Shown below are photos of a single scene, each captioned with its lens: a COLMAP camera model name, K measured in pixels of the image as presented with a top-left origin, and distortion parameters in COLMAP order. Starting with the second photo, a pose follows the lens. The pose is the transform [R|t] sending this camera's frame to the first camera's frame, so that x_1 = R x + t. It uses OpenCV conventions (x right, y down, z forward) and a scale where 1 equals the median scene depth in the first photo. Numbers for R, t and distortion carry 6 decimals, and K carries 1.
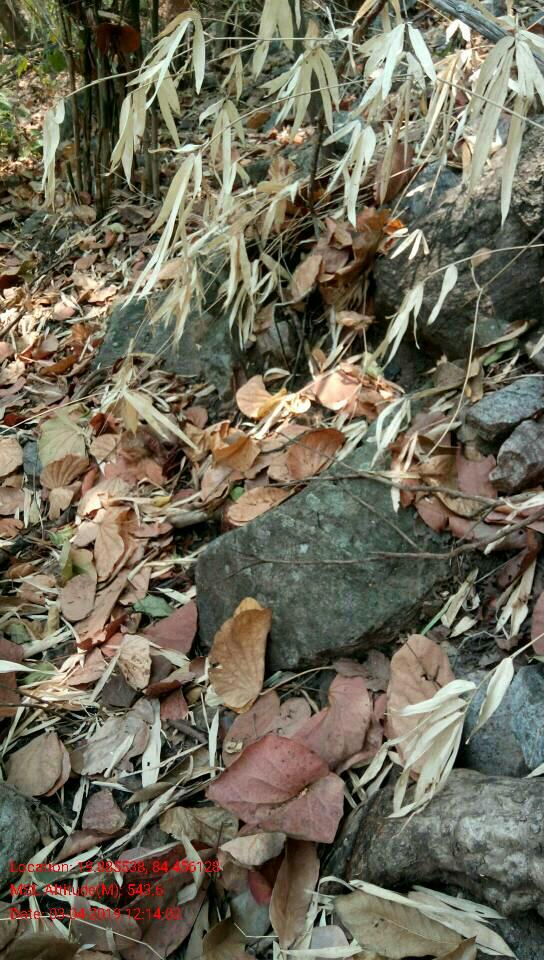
lens RADIAL K [[764.6, 0, 268.3], [0, 764.6, 478.9], [0, 0, 1]] dist [0.082553, -0.131590]
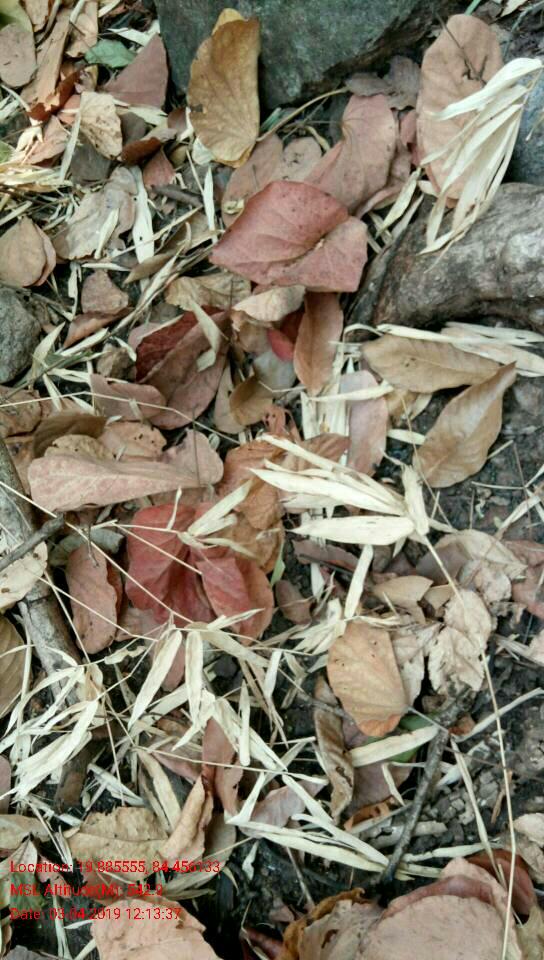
lens RADIAL K [[764.6, 0, 269.6], [0, 764.6, 478.2], [0, 0, 1]] dist [0.082553, -0.131590]
pose [[0.993529, -0.108412, -0.033852, -0.009511], [0.107811, 0.806494, 0.581330, 0.096945], [-0.035721, -0.581218, 0.812963, 0.124692]]
